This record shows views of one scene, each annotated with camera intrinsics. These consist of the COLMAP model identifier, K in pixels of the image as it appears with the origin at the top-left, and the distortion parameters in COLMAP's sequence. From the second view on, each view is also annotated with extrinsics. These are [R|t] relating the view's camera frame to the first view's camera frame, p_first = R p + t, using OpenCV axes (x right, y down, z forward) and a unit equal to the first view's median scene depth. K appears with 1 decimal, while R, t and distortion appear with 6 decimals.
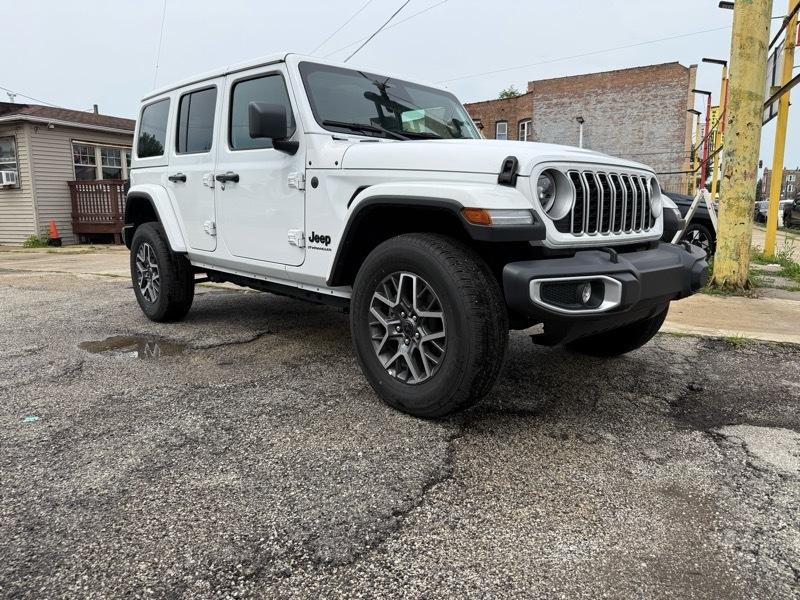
lens RADIAL K [[566.2, 0, 402.5], [0, 566.2, 293.8], [0, 0, 1]] dist [0.016713, -0.027258]
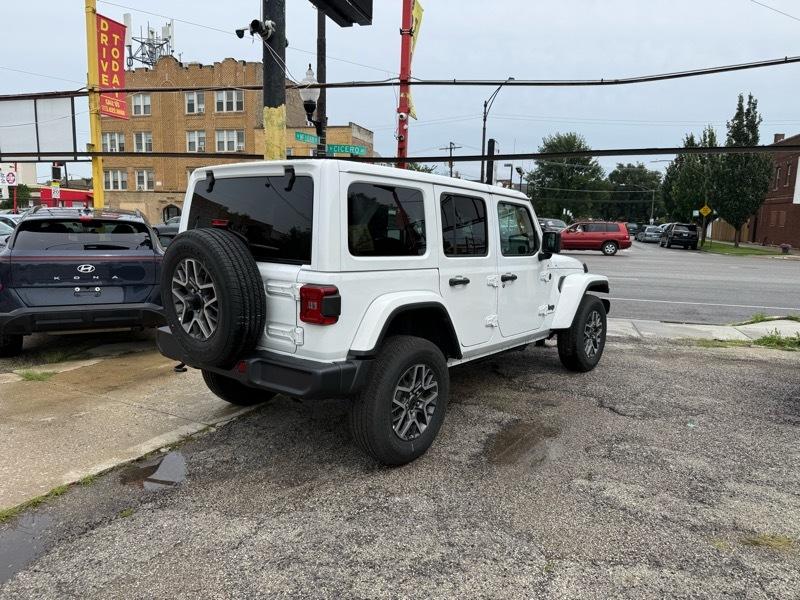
lens RADIAL K [[566.2, 0, 404.0], [0, 566.2, 297.2], [0, 0, 1]] dist [0.016713, -0.027258]
pose [[-0.129488, -0.133878, 0.982502, -1.828575], [0.129973, 0.980003, 0.150667, -0.458666], [-0.983026, 0.147208, -0.109498, 1.652780]]
